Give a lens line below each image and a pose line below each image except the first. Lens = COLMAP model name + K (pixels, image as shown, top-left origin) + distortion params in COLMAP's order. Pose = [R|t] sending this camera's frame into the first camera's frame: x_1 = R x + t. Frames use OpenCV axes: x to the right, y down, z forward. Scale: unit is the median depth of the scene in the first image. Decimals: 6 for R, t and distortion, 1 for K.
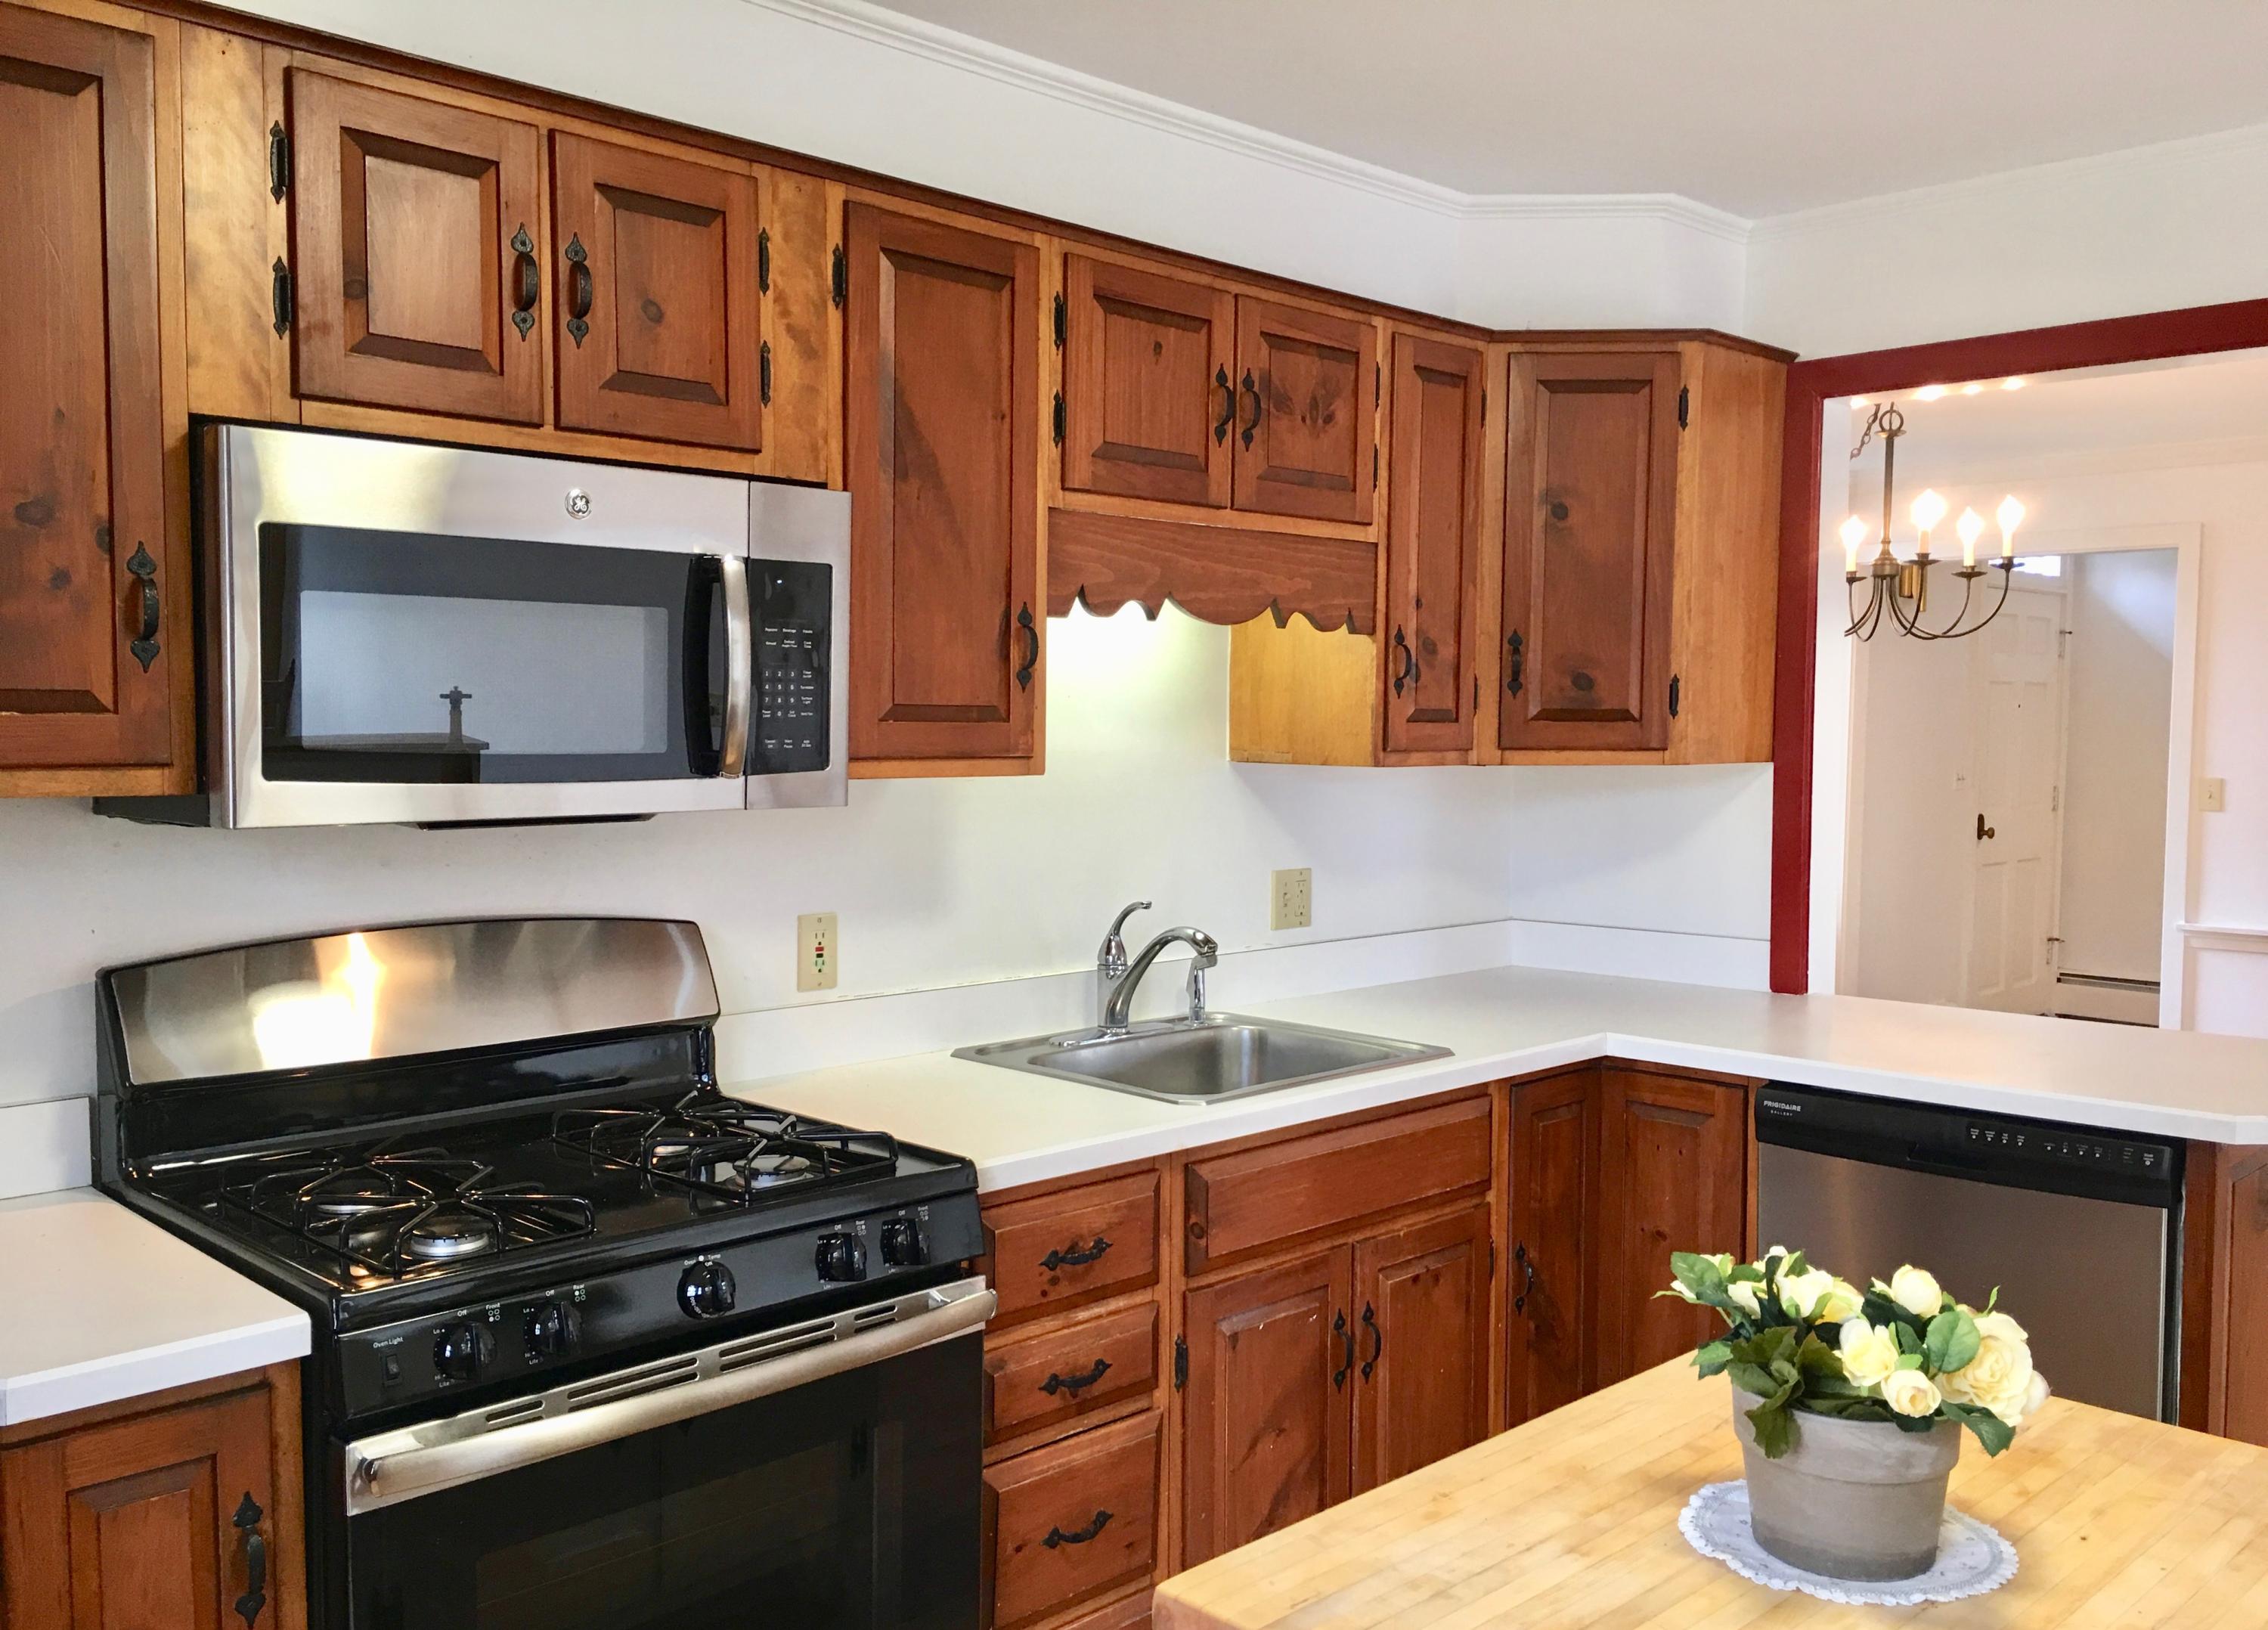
lens RADIAL K [[1911.5, 0, 1134.0], [0, 1911.5, 815.0], [0, 0, 1]] dist [0.014366, 0.005717]
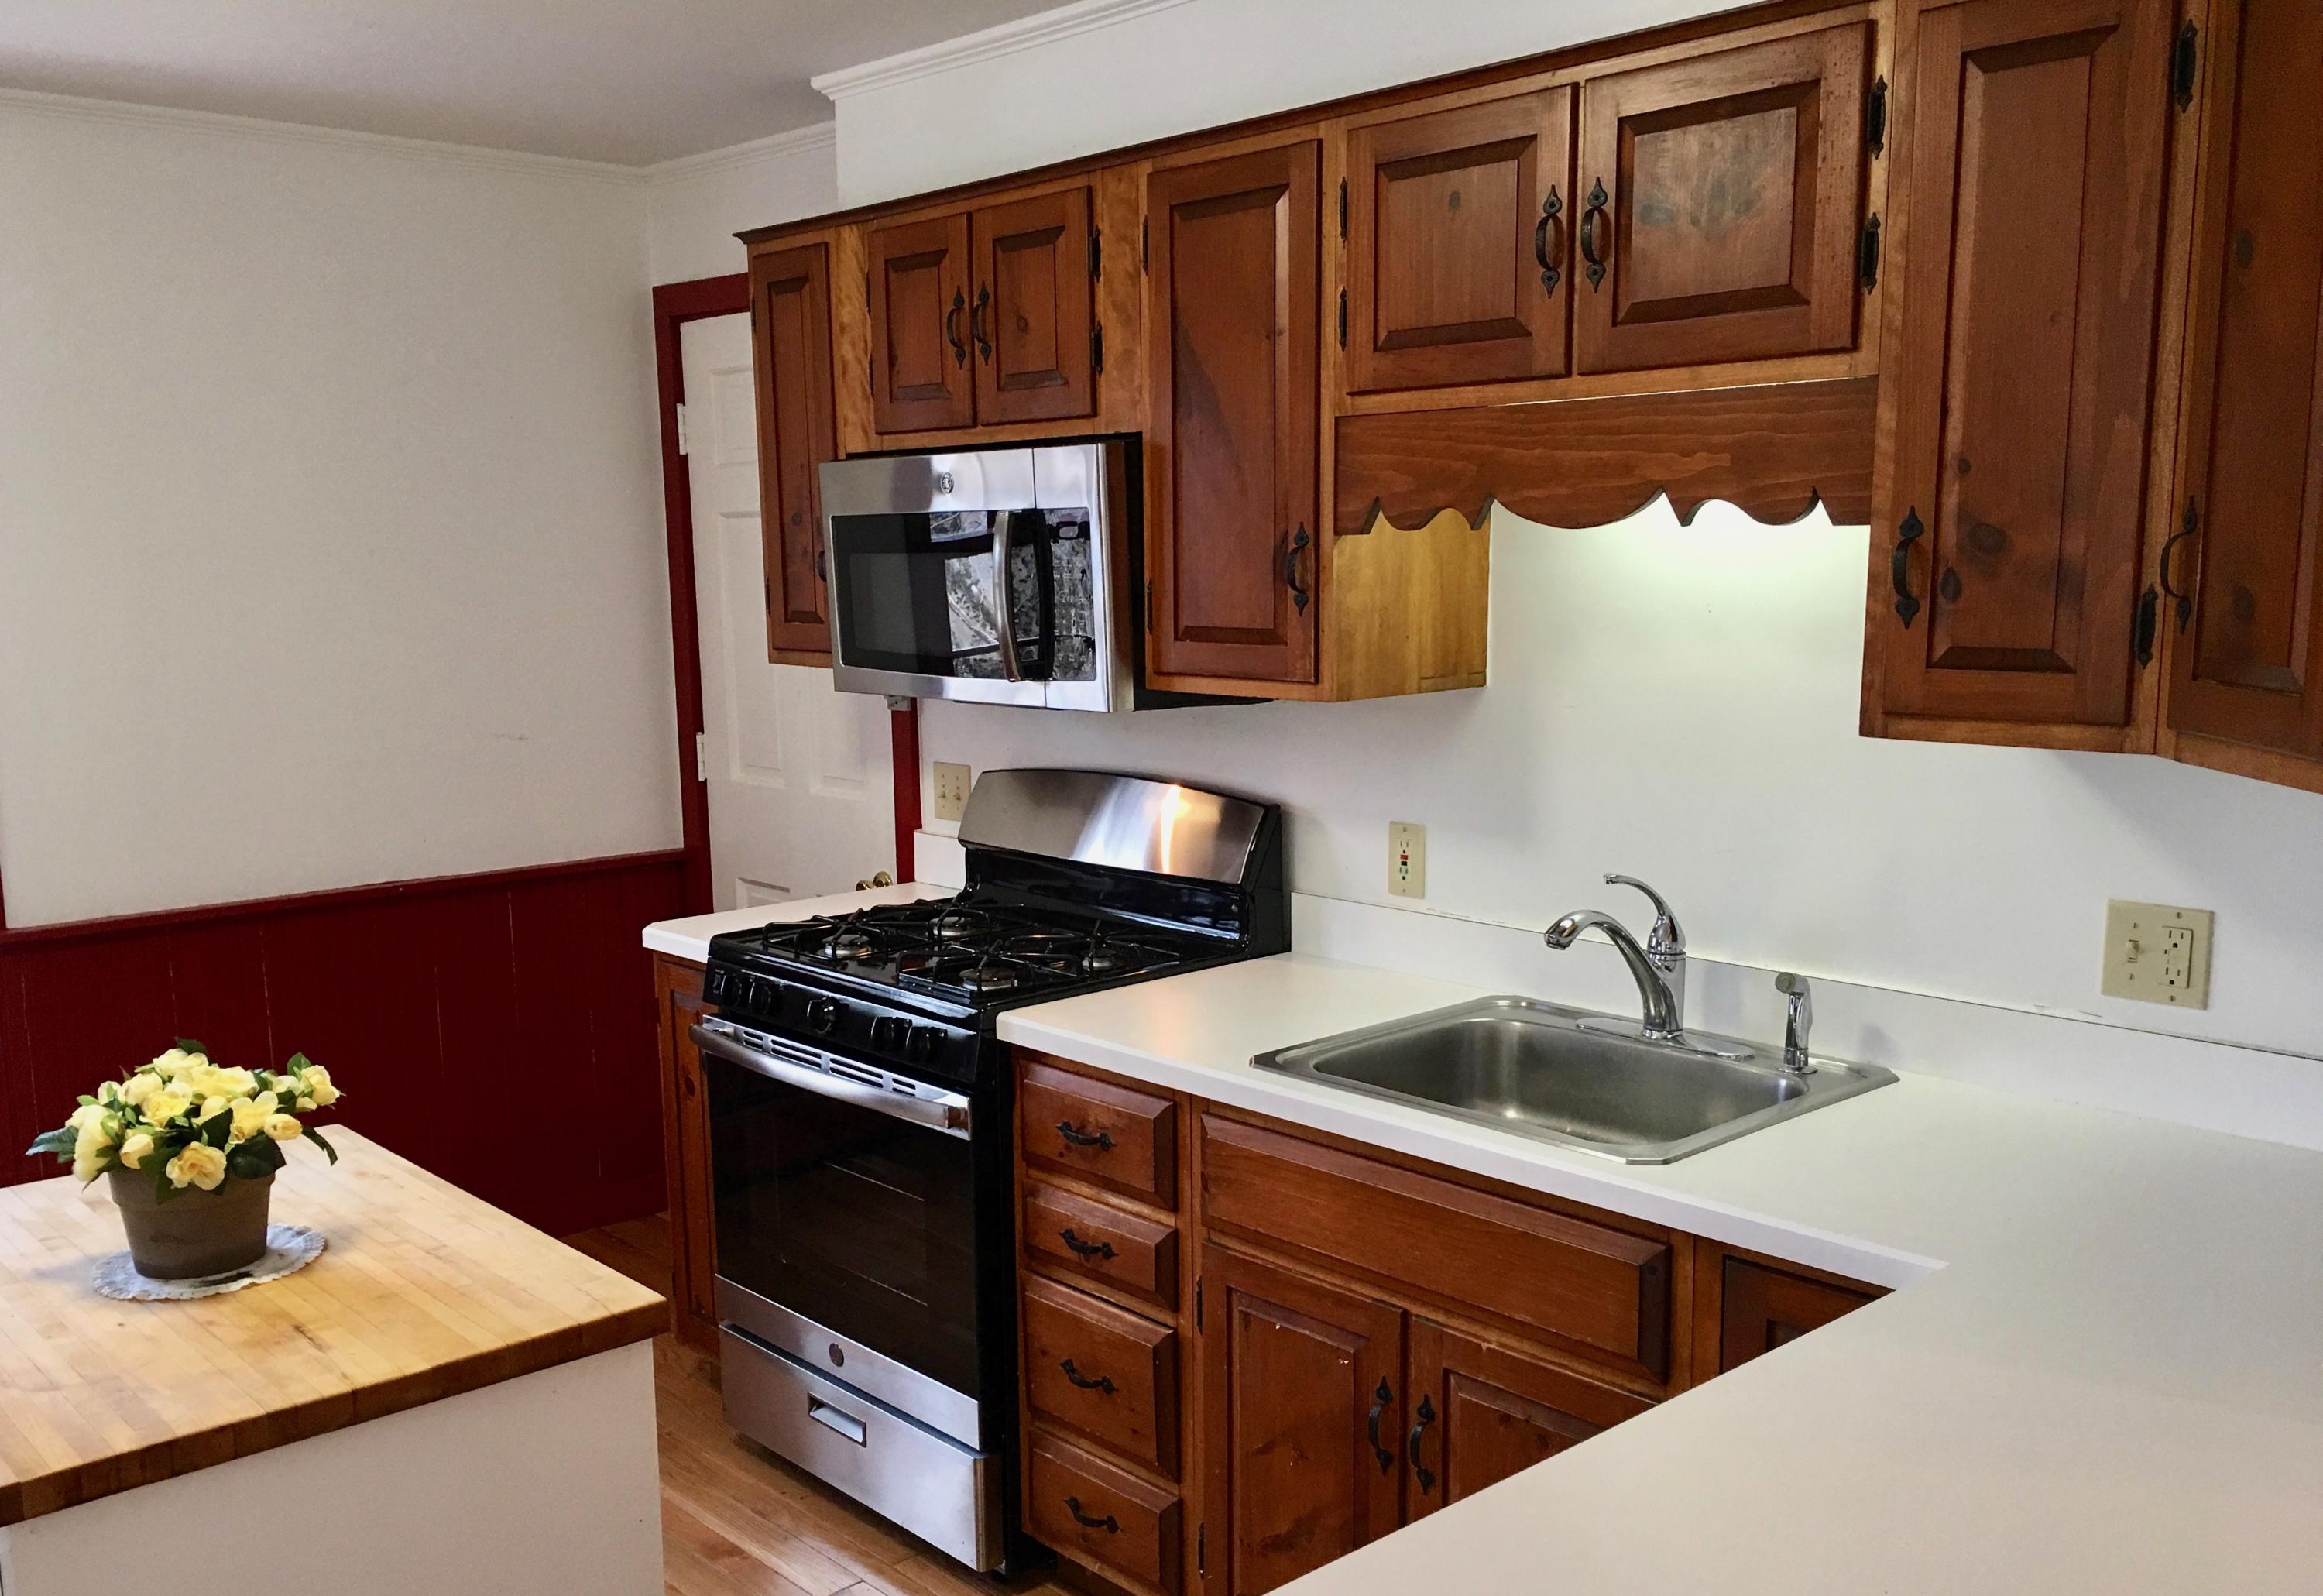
lens RADIAL K [[2024.0, 0, 1151.1], [0, 2024.0, 878.6], [0, 0, 1]] dist [-0.000909, -0.005350]
pose [[-0.045745, 0.158070, -0.986368, 0.941452], [-0.039020, 0.986365, 0.159879, -0.089734], [0.998191, 0.045802, -0.038953, 0.925817]]
